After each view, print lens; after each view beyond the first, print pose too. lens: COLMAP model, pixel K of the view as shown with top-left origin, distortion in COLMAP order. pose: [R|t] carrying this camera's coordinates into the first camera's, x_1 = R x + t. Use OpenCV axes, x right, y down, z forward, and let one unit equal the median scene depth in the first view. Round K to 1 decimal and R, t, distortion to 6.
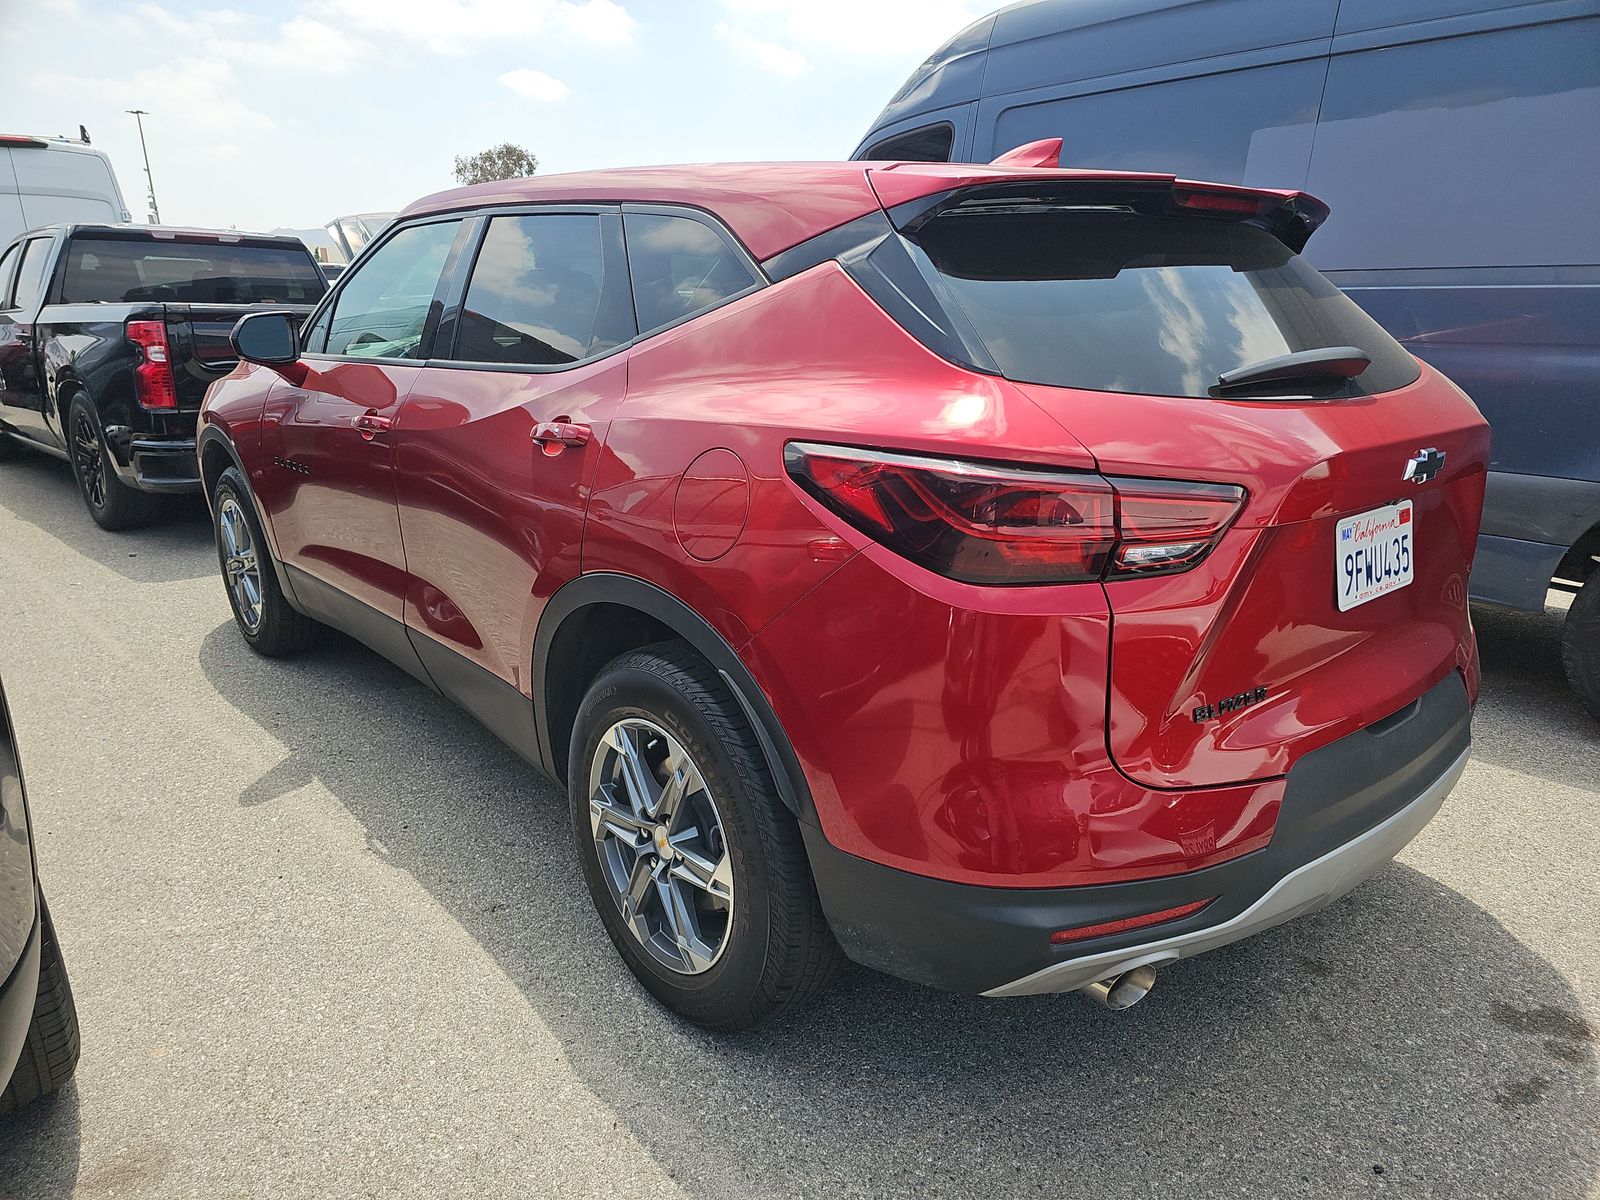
lens RADIAL K [[1079.9, 0, 800.0], [0, 1079.9, 600.0], [0, 0, 1]] dist [0.020818, -0.000450]
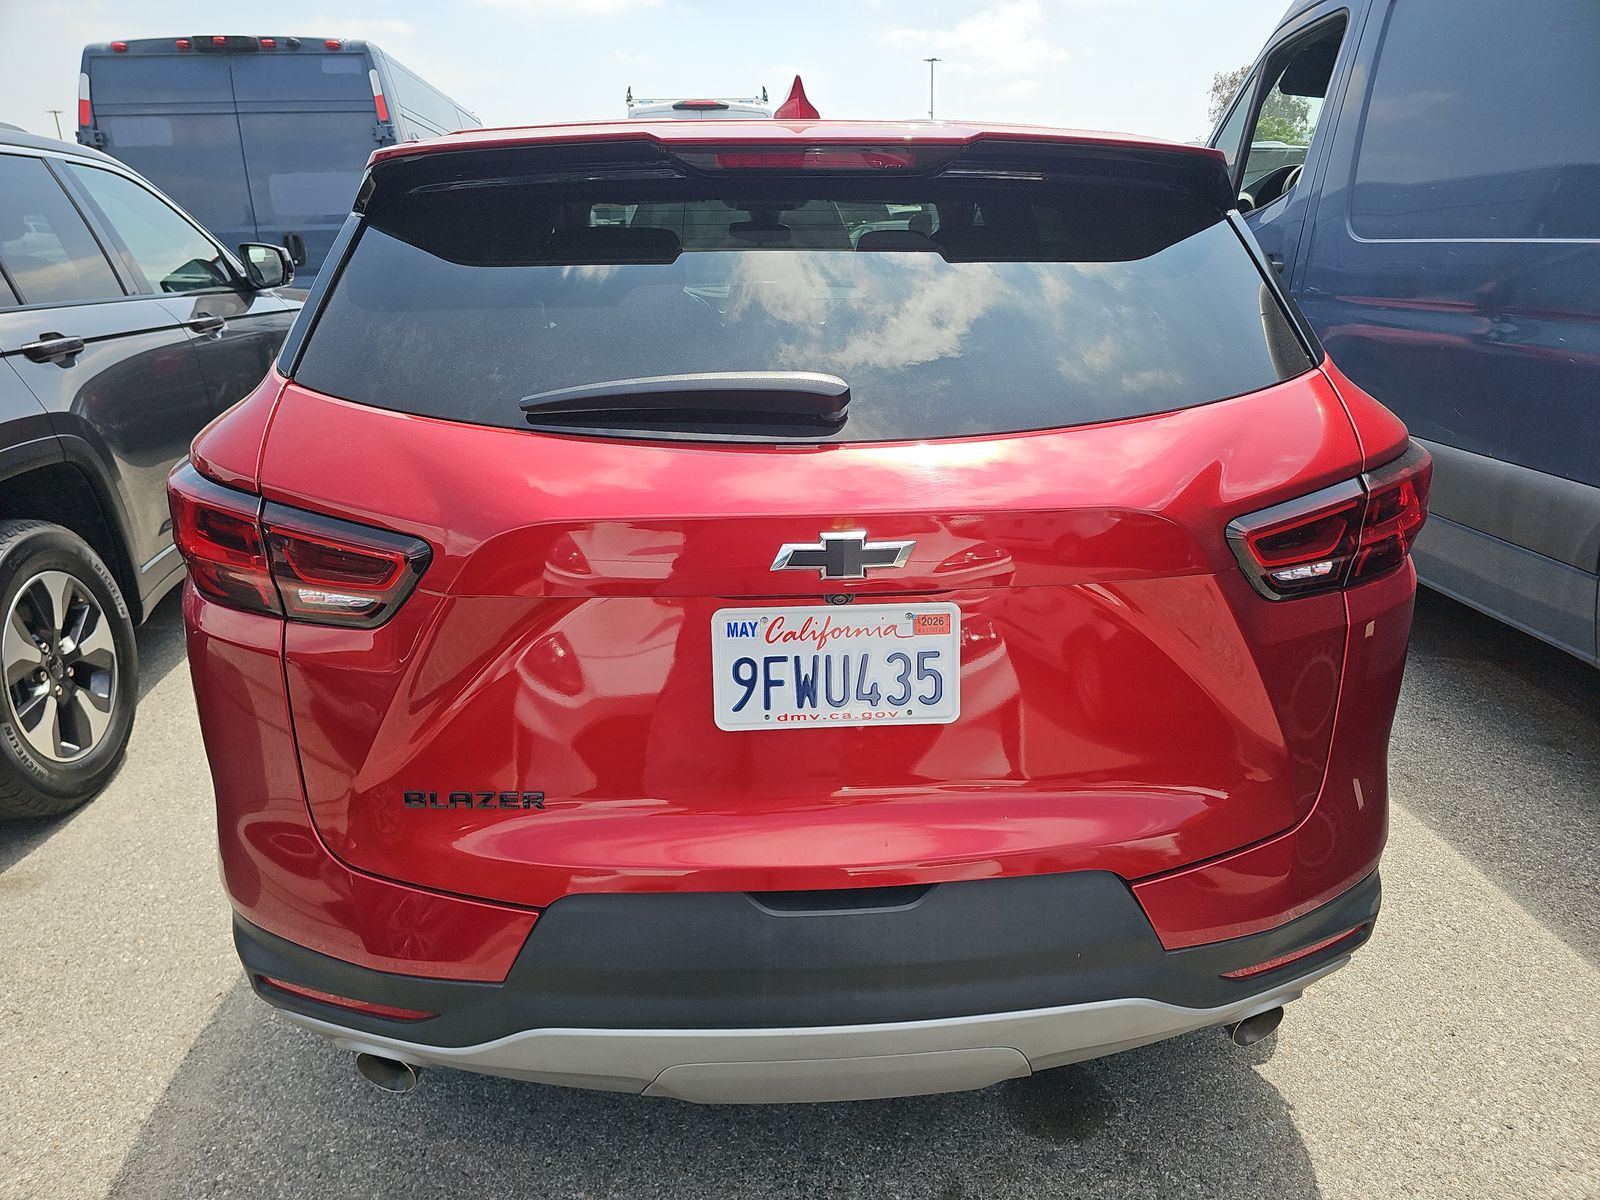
lens RADIAL K [[1079.9, 0, 800.0], [0, 1079.9, 600.0], [0, 0, 1]] dist [0.020818, -0.000450]
pose [[0.800876, 0.190249, -0.567806, 0.889797], [-0.154879, 0.981736, 0.110488, -0.156764], [0.578455, -0.000546, 0.815714, 0.410087]]
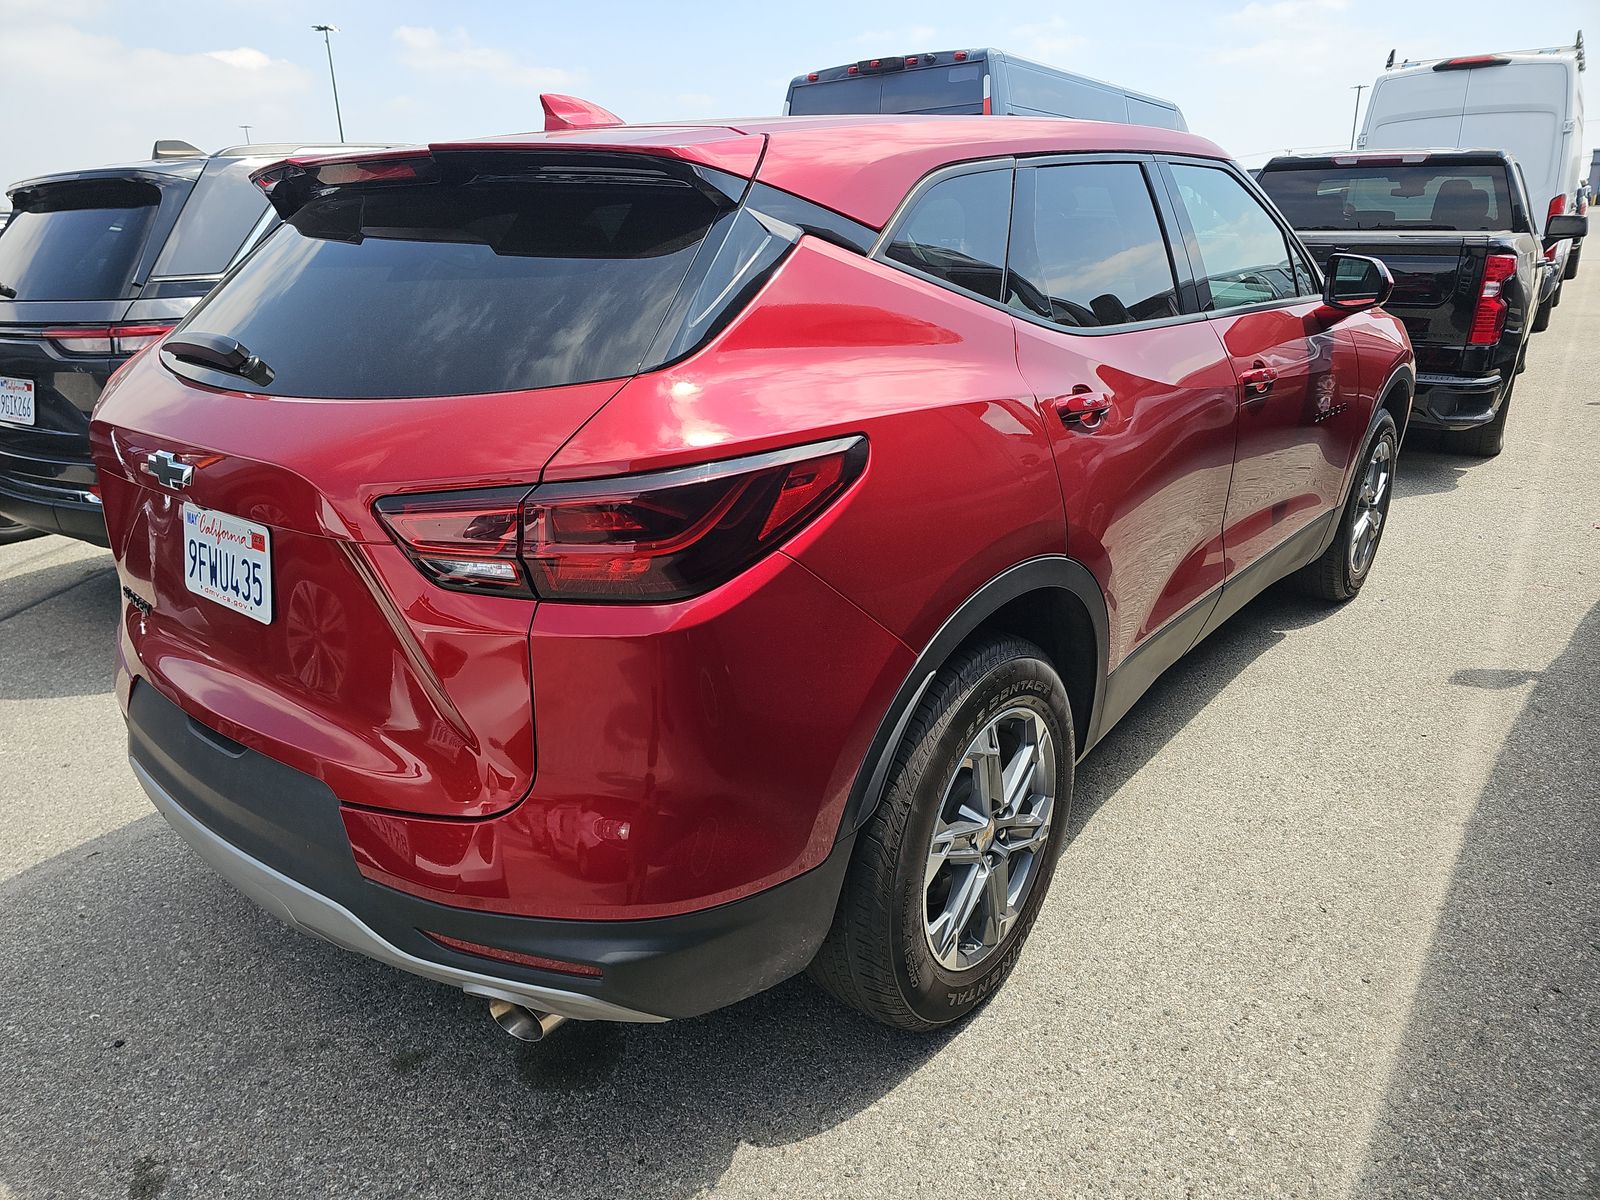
lens RADIAL K [[1079.9, 0, 800.0], [0, 1079.9, 600.0], [0, 0, 1]] dist [0.020818, -0.000450]
pose [[0.167525, 0.321150, -0.932093, 1.471917], [-0.251409, 0.928112, 0.274593, -0.385445], [0.953273, 0.188336, 0.236222, 1.240210]]
